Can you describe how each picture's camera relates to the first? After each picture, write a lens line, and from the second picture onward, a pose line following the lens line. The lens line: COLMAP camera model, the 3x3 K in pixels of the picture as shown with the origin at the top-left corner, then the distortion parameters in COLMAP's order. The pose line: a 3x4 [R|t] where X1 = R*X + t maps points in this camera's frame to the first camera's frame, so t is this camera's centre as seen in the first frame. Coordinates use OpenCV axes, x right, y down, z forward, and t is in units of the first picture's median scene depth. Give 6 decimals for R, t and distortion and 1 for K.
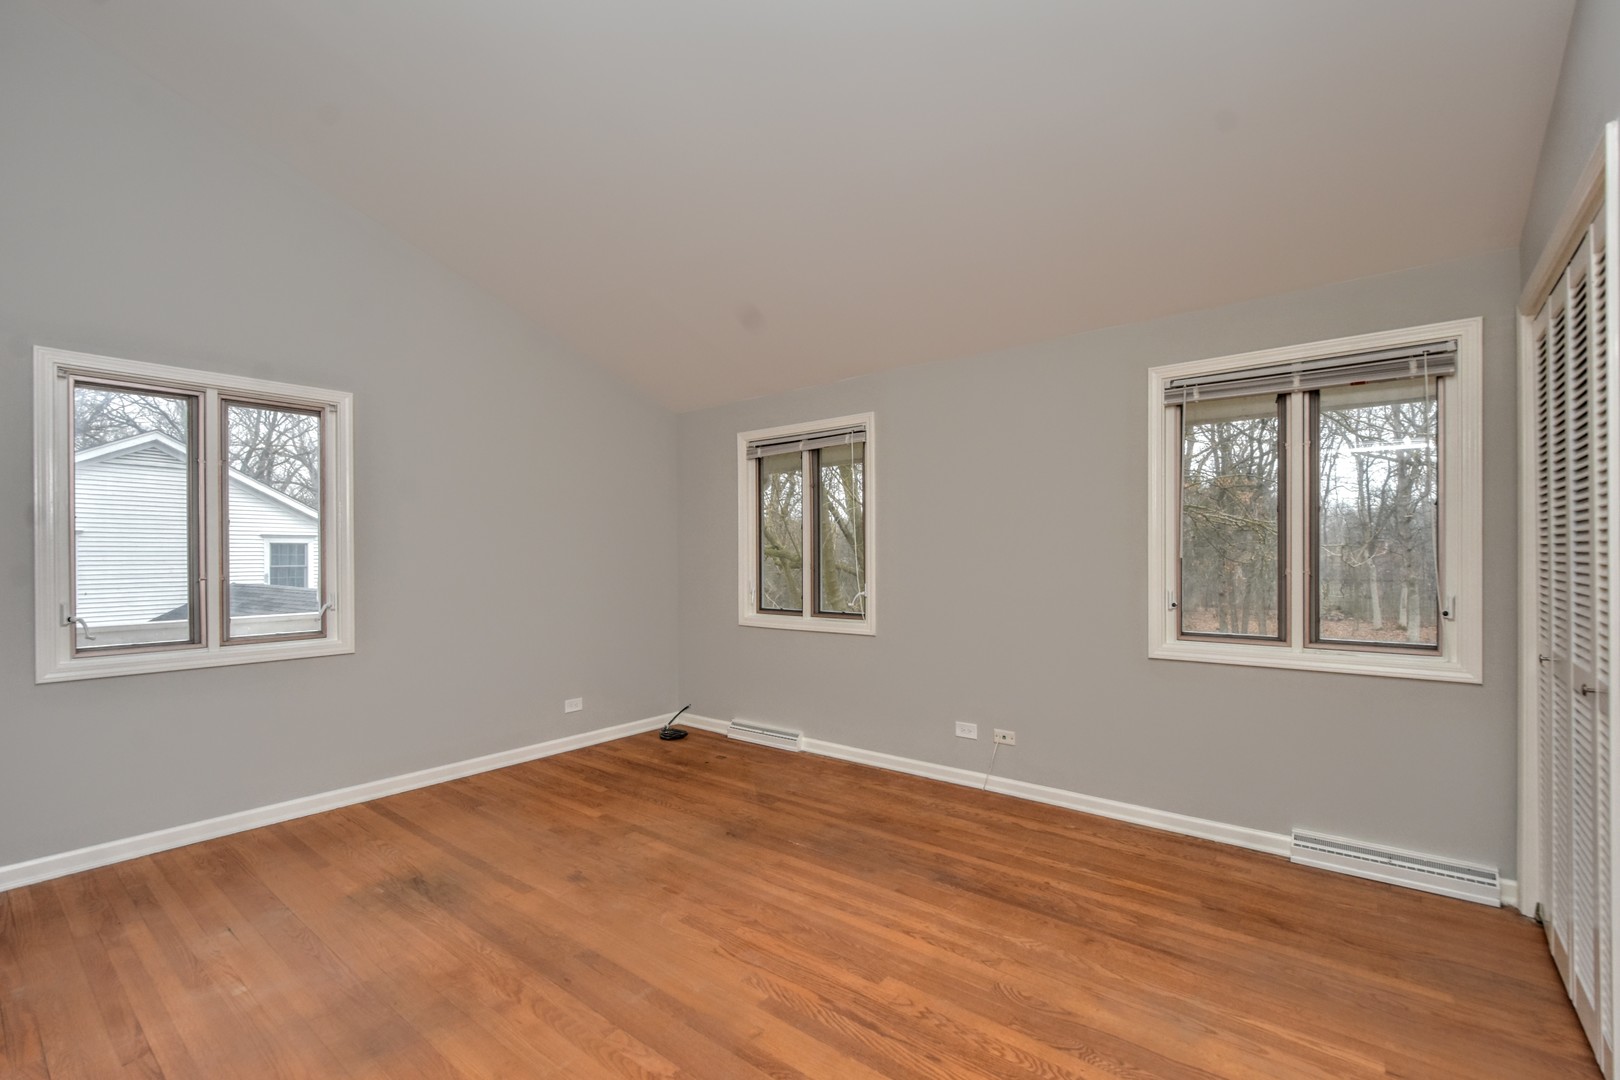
lens RADIAL K [[709.8, 0, 810.6], [0, 709.8, 556.4], [0, 0, 1]] dist [0.001619, -0.001479]
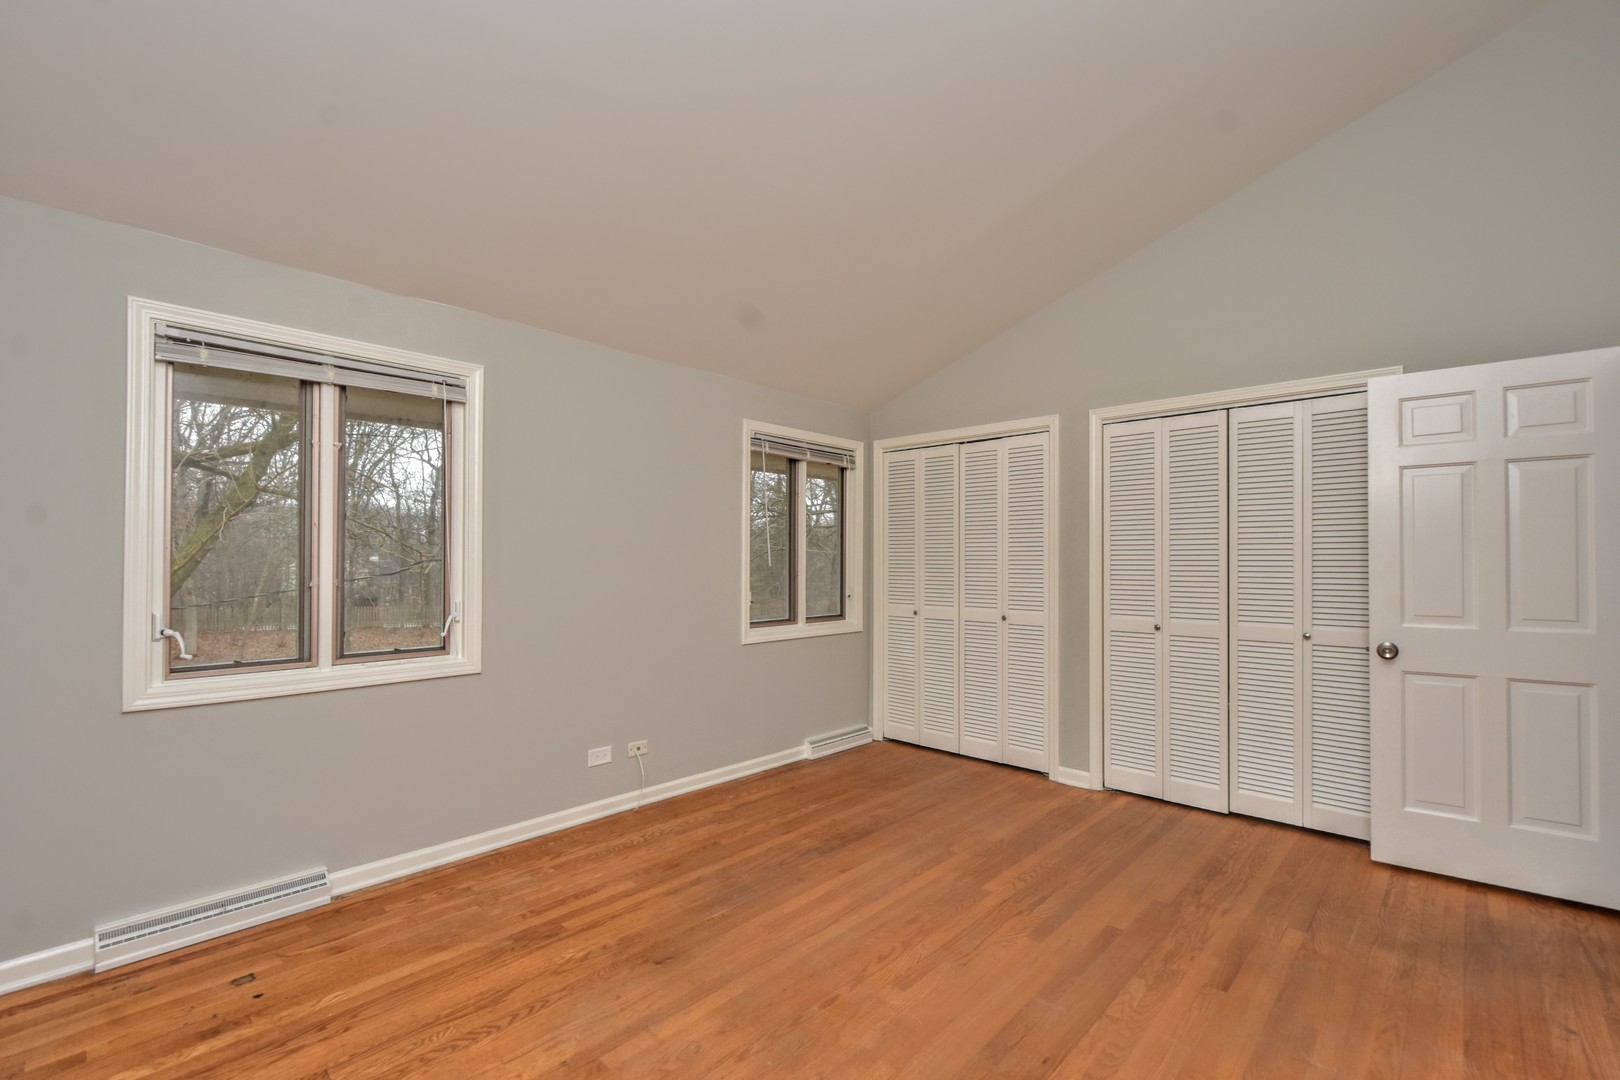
lens RADIAL K [[709.8, 0, 810.6], [0, 709.8, 556.4], [0, 0, 1]] dist [0.001619, -0.001479]
pose [[0.071994, 0.012854, 0.997322, -0.842295], [-0.000802, 0.999917, -0.012830, 0.002440], [-0.997405, 0.000123, 0.071999, 0.843047]]
